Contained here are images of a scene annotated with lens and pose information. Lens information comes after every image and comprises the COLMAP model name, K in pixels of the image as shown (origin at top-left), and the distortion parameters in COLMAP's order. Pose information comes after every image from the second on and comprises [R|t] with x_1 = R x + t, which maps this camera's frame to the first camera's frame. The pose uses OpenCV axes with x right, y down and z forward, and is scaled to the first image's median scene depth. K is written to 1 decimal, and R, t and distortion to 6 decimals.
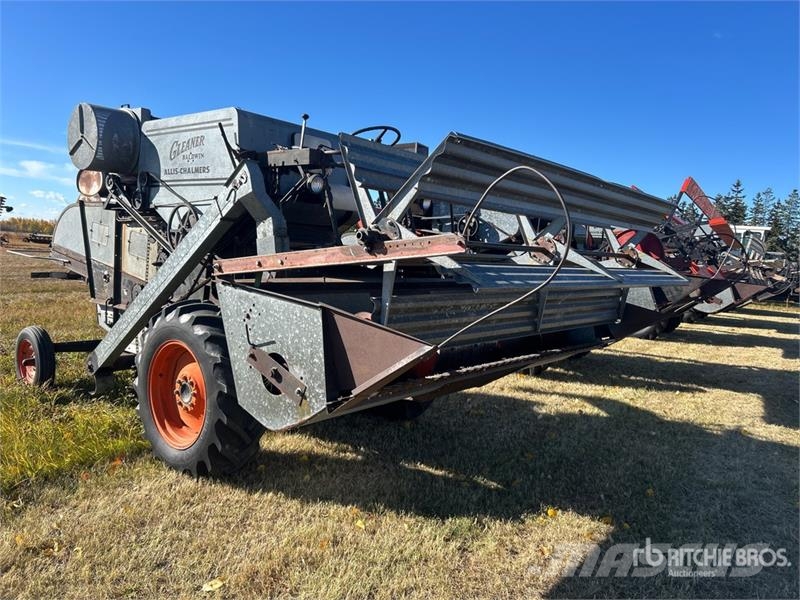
lens RADIAL K [[606.7, 0, 393.2], [0, 606.7, 297.9], [0, 0, 1]] dist [0.057818, -0.064661]
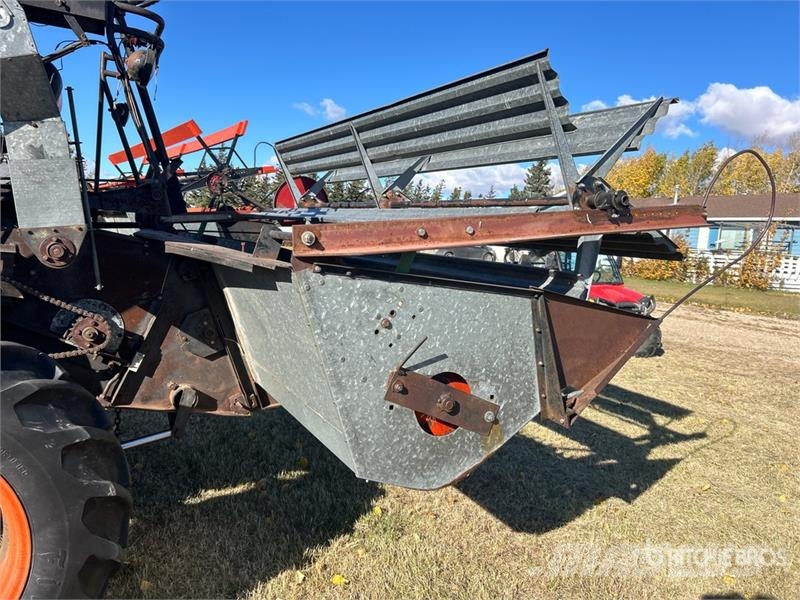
lens RADIAL K [[606.7, 0, 393.2], [0, 606.7, 297.9], [0, 0, 1]] dist [0.057818, -0.064661]
pose [[0.393825, -0.125245, 0.910613, -0.481903], [0.021895, 0.991671, 0.126924, -0.042829], [-0.918925, -0.030048, 0.393287, 0.488087]]
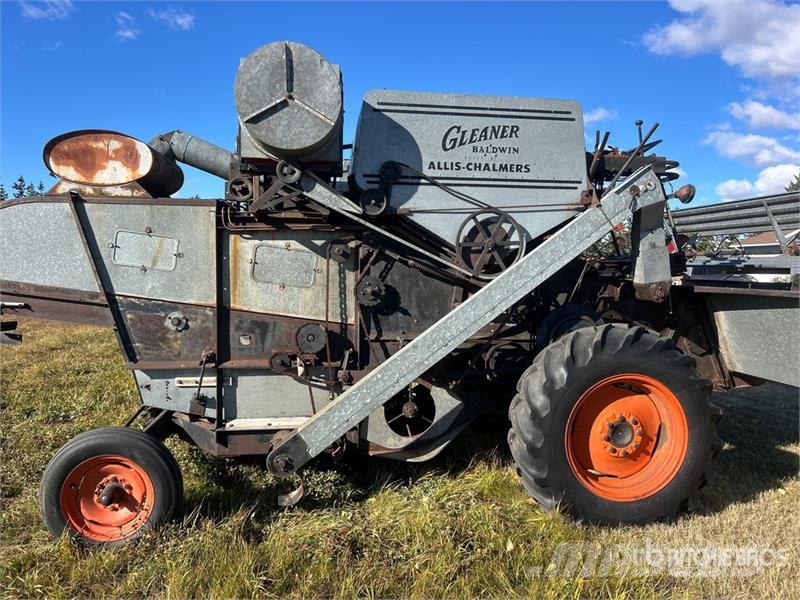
lens RADIAL K [[606.7, 0, 393.2], [0, 606.7, 297.9], [0, 0, 1]] dist [0.057818, -0.064661]
pose [[0.675670, -0.091738, 0.731474, -1.009319], [0.087433, 0.995196, 0.044050, -0.087012], [-0.732001, 0.034191, 0.680445, 0.565256]]
